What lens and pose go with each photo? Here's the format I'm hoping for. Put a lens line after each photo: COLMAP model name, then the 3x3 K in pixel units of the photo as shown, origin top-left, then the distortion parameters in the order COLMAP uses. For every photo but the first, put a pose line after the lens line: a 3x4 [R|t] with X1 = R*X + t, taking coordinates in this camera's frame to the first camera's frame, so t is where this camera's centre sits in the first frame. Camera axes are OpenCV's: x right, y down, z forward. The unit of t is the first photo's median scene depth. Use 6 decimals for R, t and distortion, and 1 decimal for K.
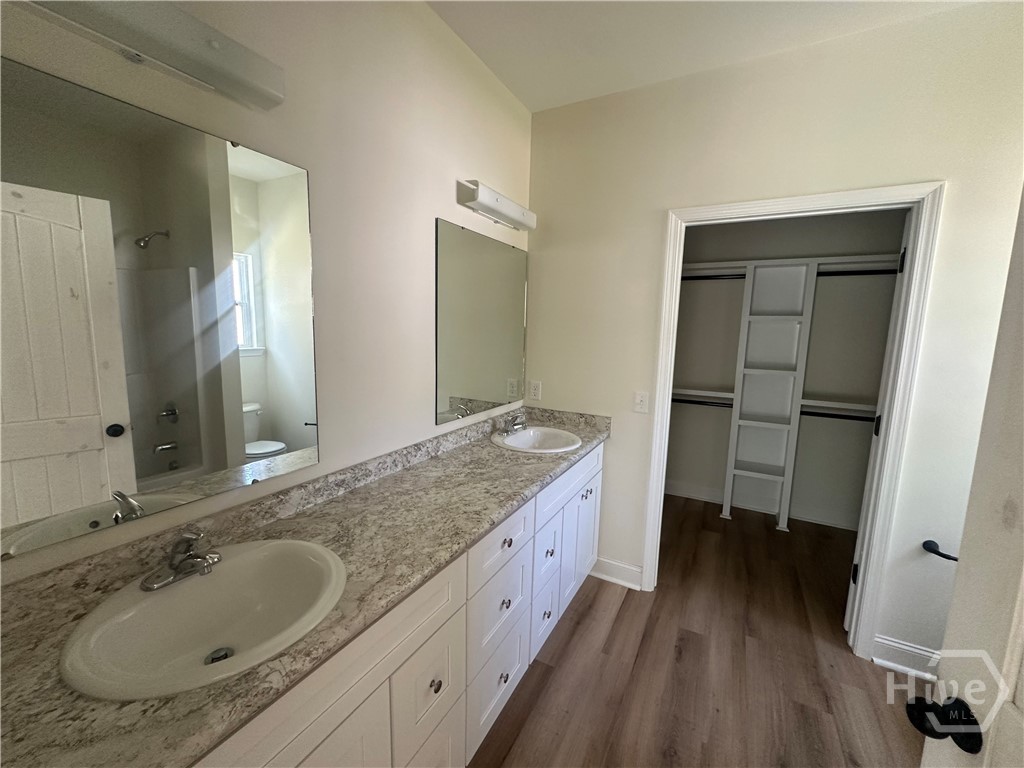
lens RADIAL K [[412.8, 0, 512.0], [0, 412.8, 384.0], [0, 0, 1]] dist [-0.002533, 0.000125]
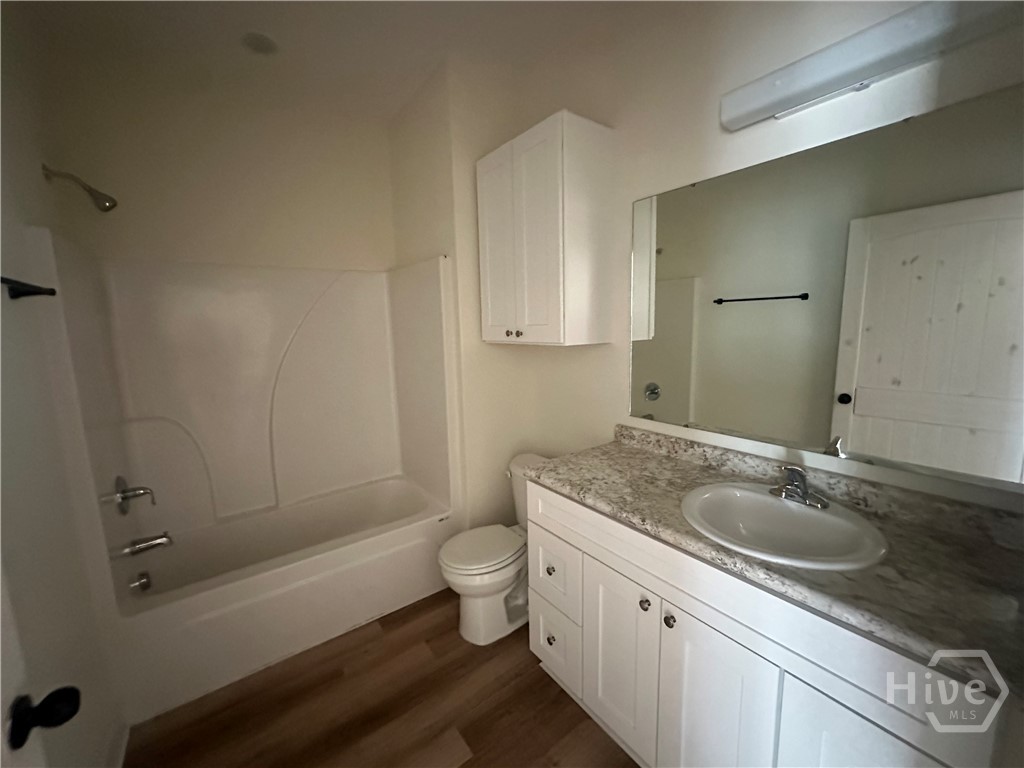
lens RADIAL K [[412.8, 0, 512.0], [0, 412.8, 384.0], [0, 0, 1]] dist [-0.002533, 0.000125]
pose [[-0.433391, 0.101271, -0.895498, 0.783485], [-0.124328, 0.977446, 0.170709, -0.081921], [0.892589, 0.185320, -0.411026, 1.085782]]
